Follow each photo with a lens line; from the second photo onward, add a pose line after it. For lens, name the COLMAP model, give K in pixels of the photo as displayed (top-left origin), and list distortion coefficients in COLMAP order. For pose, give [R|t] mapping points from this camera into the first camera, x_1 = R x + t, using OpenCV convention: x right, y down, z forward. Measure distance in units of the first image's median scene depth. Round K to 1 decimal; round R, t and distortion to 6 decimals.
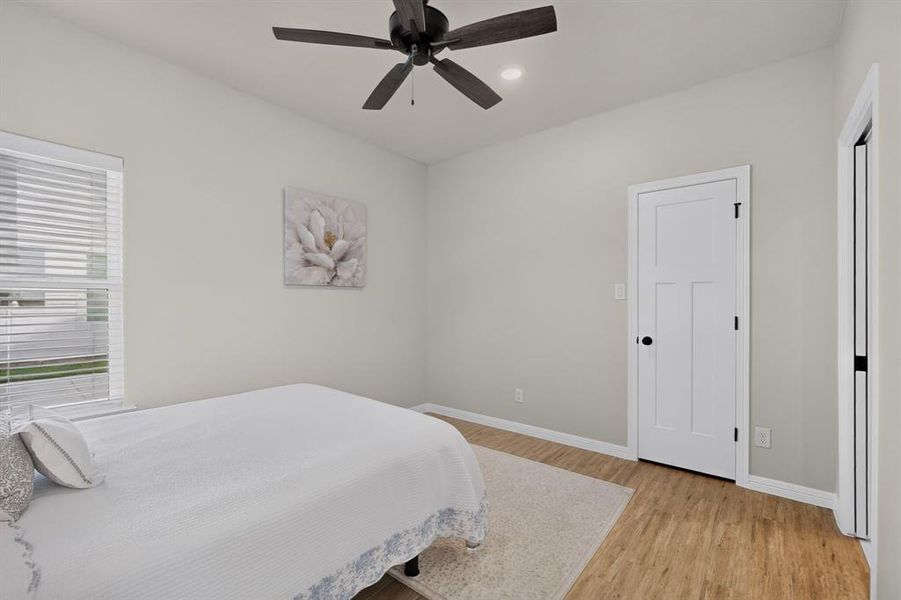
lens RADIAL K [[387.8, 0, 454.4], [0, 387.8, 306.6], [0, 0, 1]] dist [-0.017252, -0.000167]
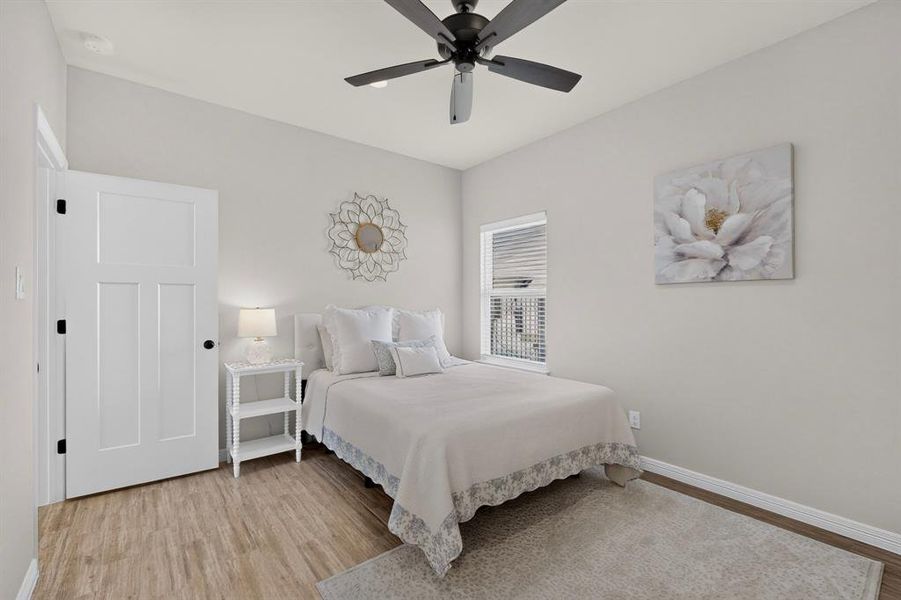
lens RADIAL K [[387.8, 0, 443.2], [0, 387.8, 306.8], [0, 0, 1]] dist [-0.017252, -0.000167]
pose [[-0.223764, 0.008760, -0.974604, 0.517915], [-0.009929, 0.999887, 0.011267, -0.008251], [0.974593, 0.012198, -0.223652, 0.656241]]
